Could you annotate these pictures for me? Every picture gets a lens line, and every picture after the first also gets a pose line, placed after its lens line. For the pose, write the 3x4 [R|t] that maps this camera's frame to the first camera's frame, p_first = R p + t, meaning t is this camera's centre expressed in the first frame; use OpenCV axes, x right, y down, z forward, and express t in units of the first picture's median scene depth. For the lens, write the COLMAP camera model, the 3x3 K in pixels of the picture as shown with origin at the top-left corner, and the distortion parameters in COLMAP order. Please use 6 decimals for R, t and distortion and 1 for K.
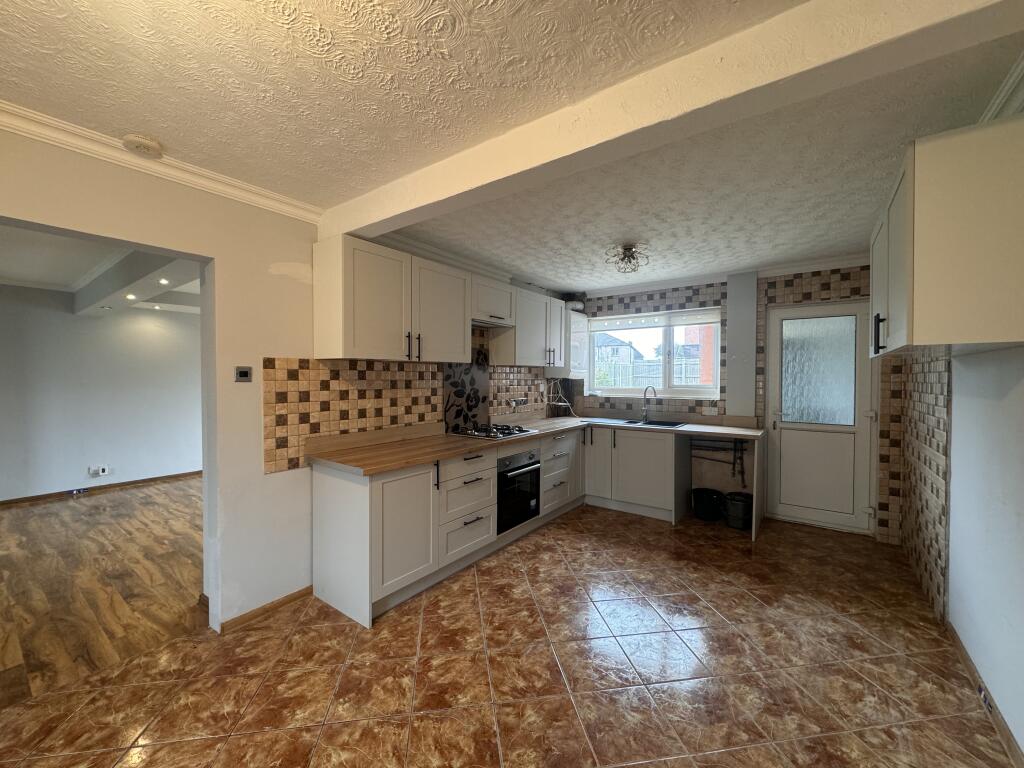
lens RADIAL K [[406.5, 0, 512.6], [0, 406.5, 384.1], [0, 0, 1]] dist [-0.002827, 0.000089]
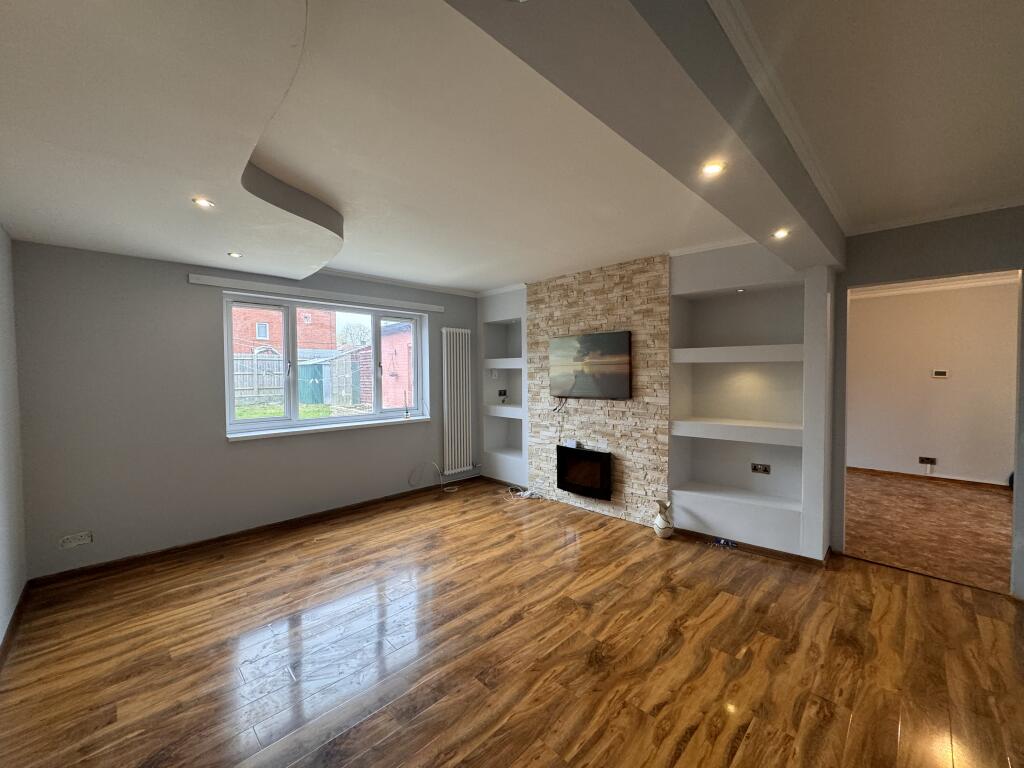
lens RADIAL K [[406.5, 0, 512.6], [0, 406.5, 384.1], [0, 0, 1]] dist [-0.002827, 0.000089]
pose [[0.157520, -0.034912, 0.986898, -1.469369], [0.025256, 0.999190, 0.031315, -0.027112], [-0.987193, 0.019993, 0.158275, 1.223820]]
